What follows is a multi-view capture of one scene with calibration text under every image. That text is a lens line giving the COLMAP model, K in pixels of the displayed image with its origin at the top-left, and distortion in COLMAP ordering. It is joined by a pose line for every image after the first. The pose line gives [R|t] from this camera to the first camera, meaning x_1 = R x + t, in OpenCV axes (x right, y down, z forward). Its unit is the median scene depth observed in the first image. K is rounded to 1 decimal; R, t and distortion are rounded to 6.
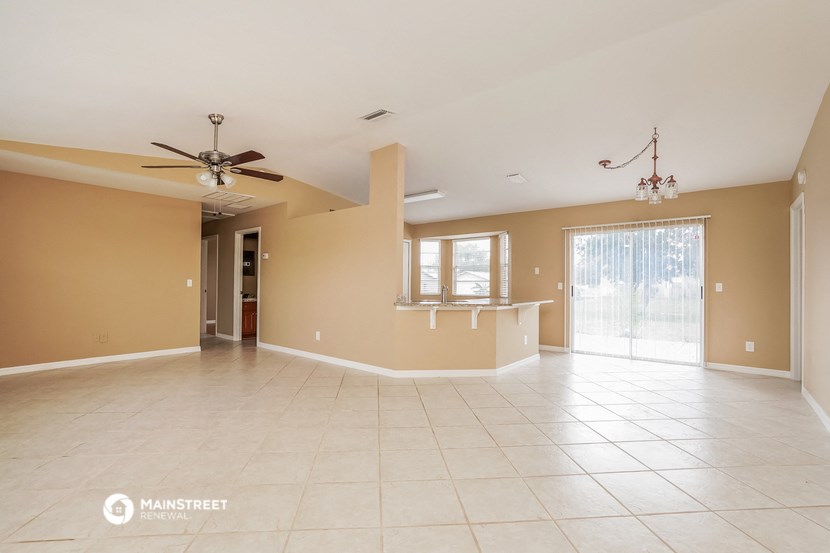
lens RADIAL K [[374.3, 0, 415.7], [0, 374.3, 288.1], [0, 0, 1]] dist [0.020309, 0.000201]
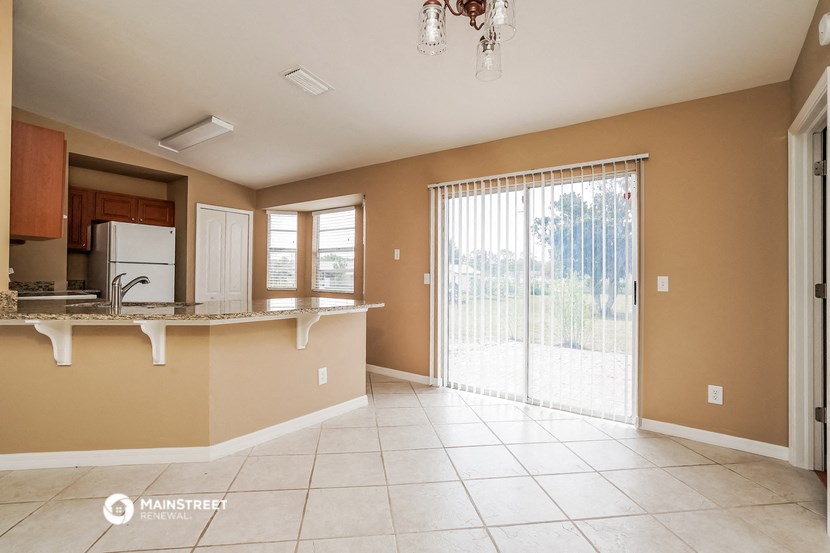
lens RADIAL K [[398.7, 0, 384.9], [0, 398.7, 277.3], [0, 0, 1]] dist [-0.000418, -0.000166]
pose [[0.999920, 0.010610, 0.006826, 0.331291], [-0.010557, 0.999913, -0.007850, -0.002358], [-0.006909, 0.007777, 0.999946, 0.357899]]
